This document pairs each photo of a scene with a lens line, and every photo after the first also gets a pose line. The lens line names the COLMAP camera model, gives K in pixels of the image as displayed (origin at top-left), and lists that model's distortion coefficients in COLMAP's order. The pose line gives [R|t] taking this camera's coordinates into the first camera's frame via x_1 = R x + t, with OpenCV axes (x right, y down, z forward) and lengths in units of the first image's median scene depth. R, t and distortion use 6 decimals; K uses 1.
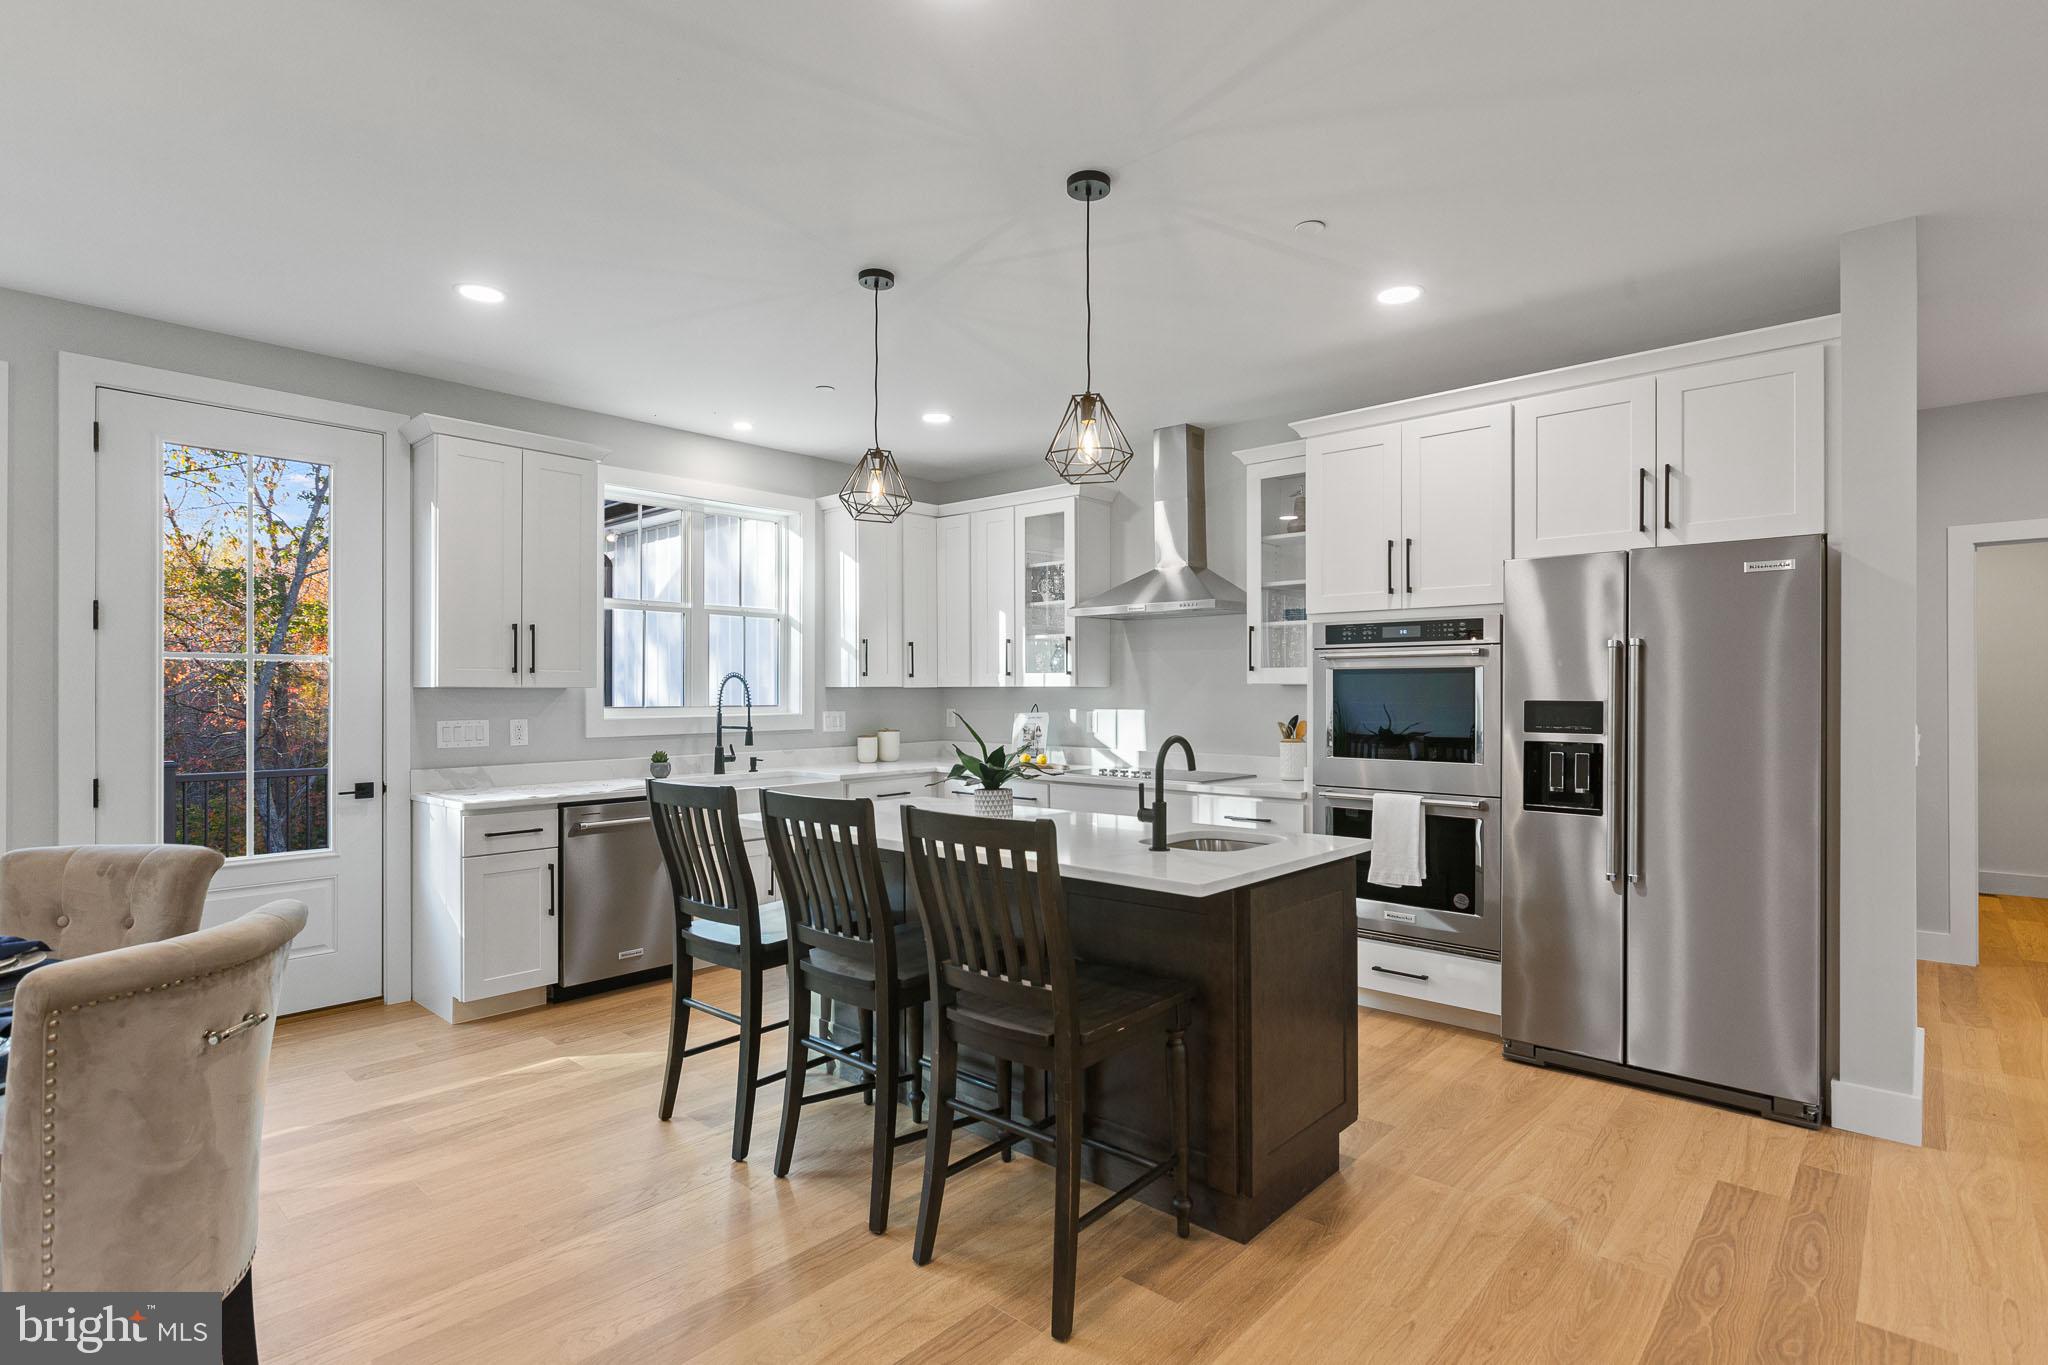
lens RADIAL K [[992.5, 0, 1021.1], [0, 992.5, 694.2], [0, 0, 1]] dist [-0.002897, 0.001956]
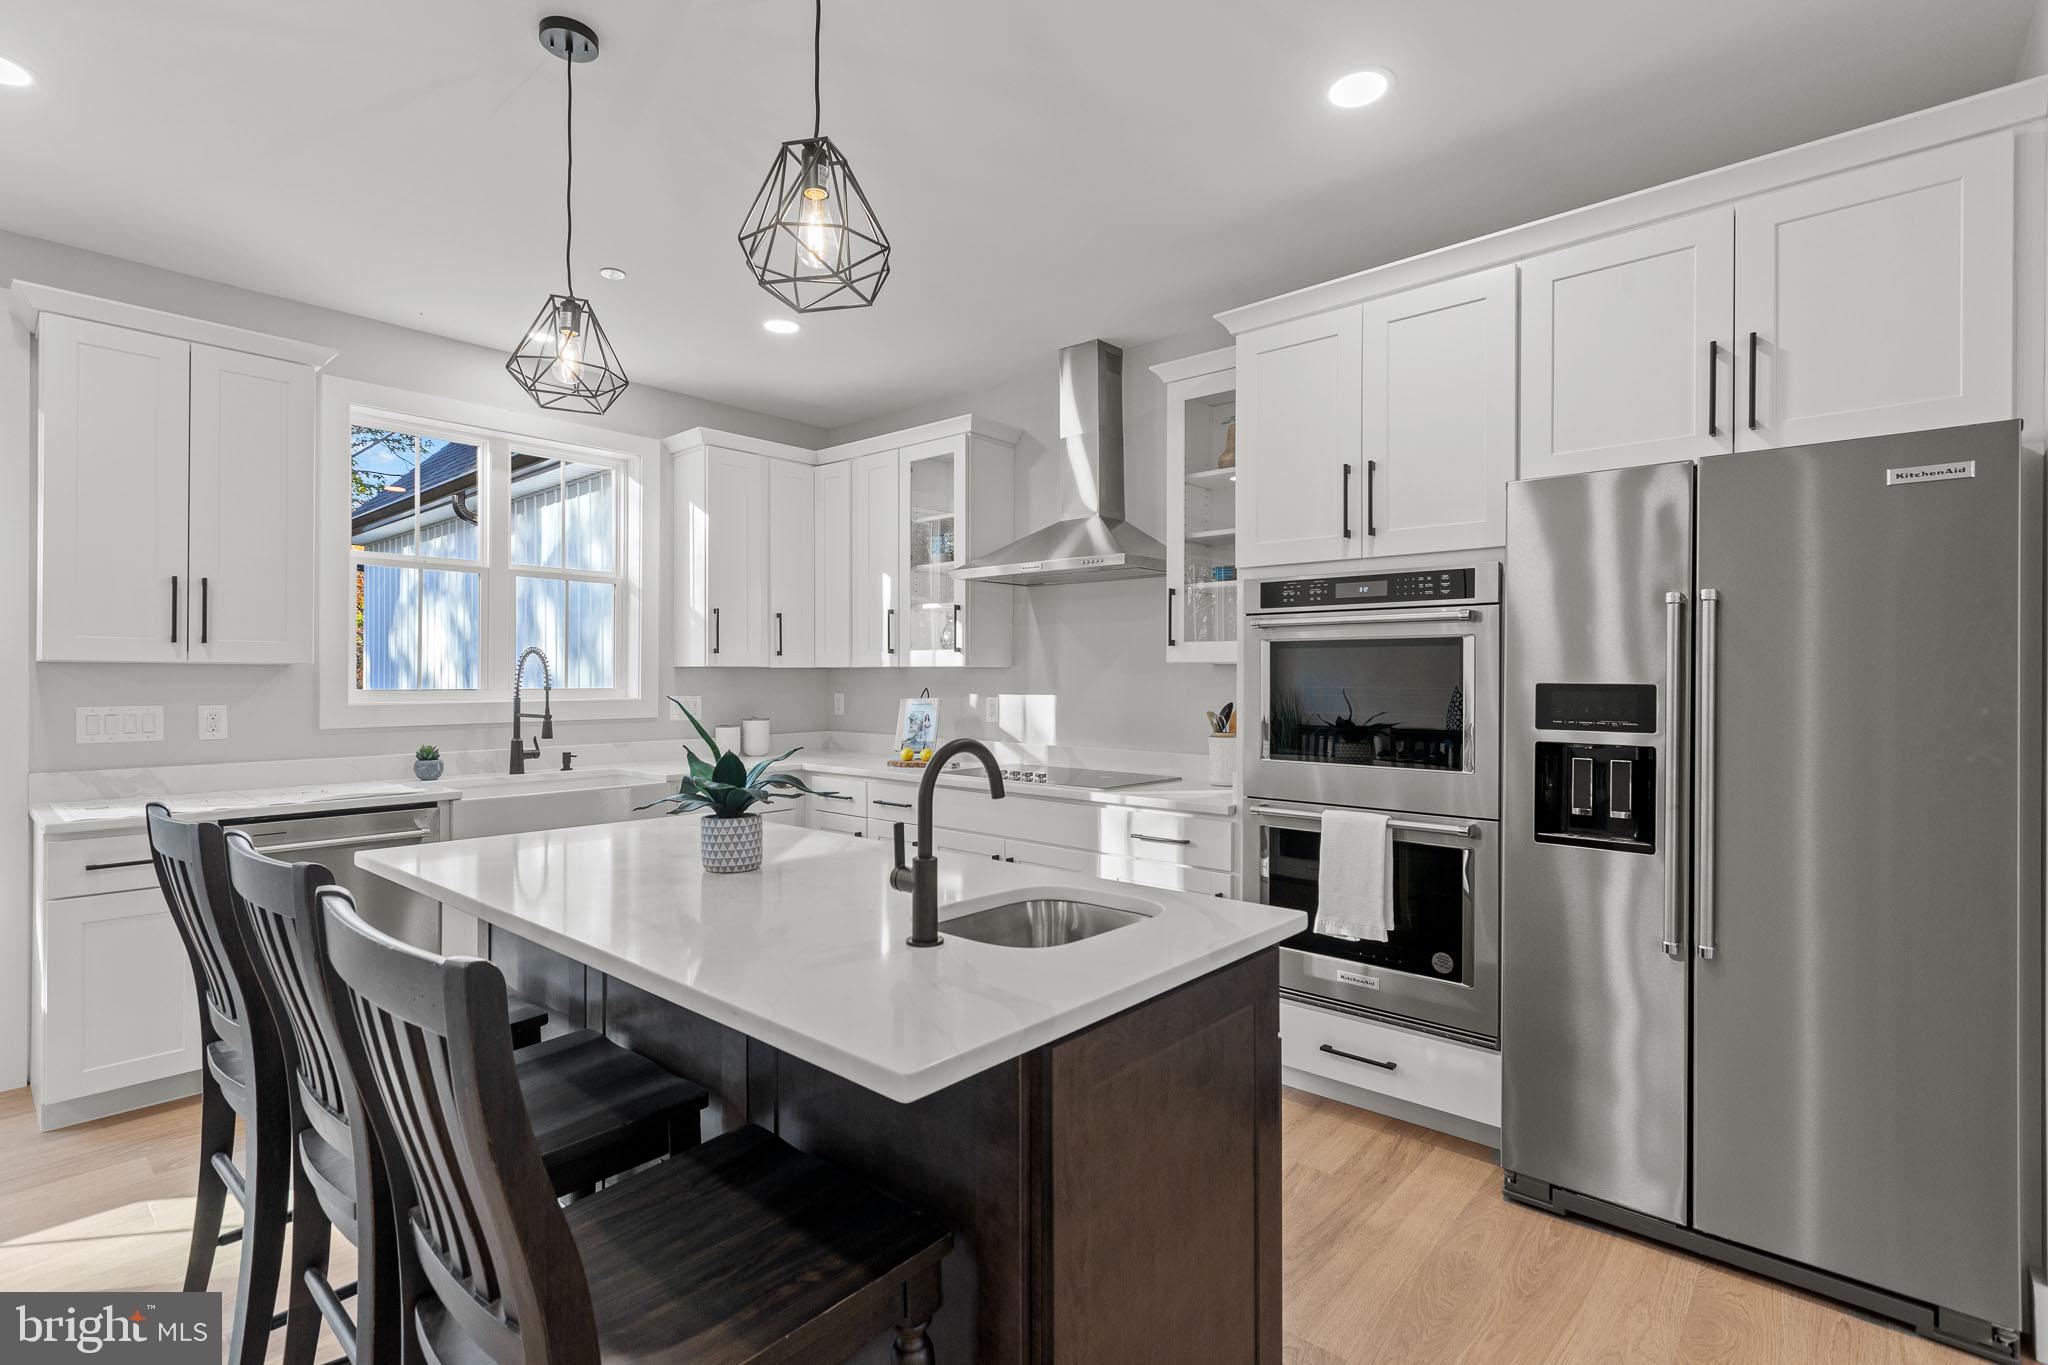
lens RADIAL K [[948.1, 0, 1022.2], [0, 948.1, 680.6], [0, 0, 1]] dist [0.004902, 0.000464]
pose [[0.999870, 0.003577, 0.015714, 0.124757], [-0.003576, 0.999994, -0.000124, 0.005309], [-0.015715, 0.000067, 0.999877, 0.309586]]
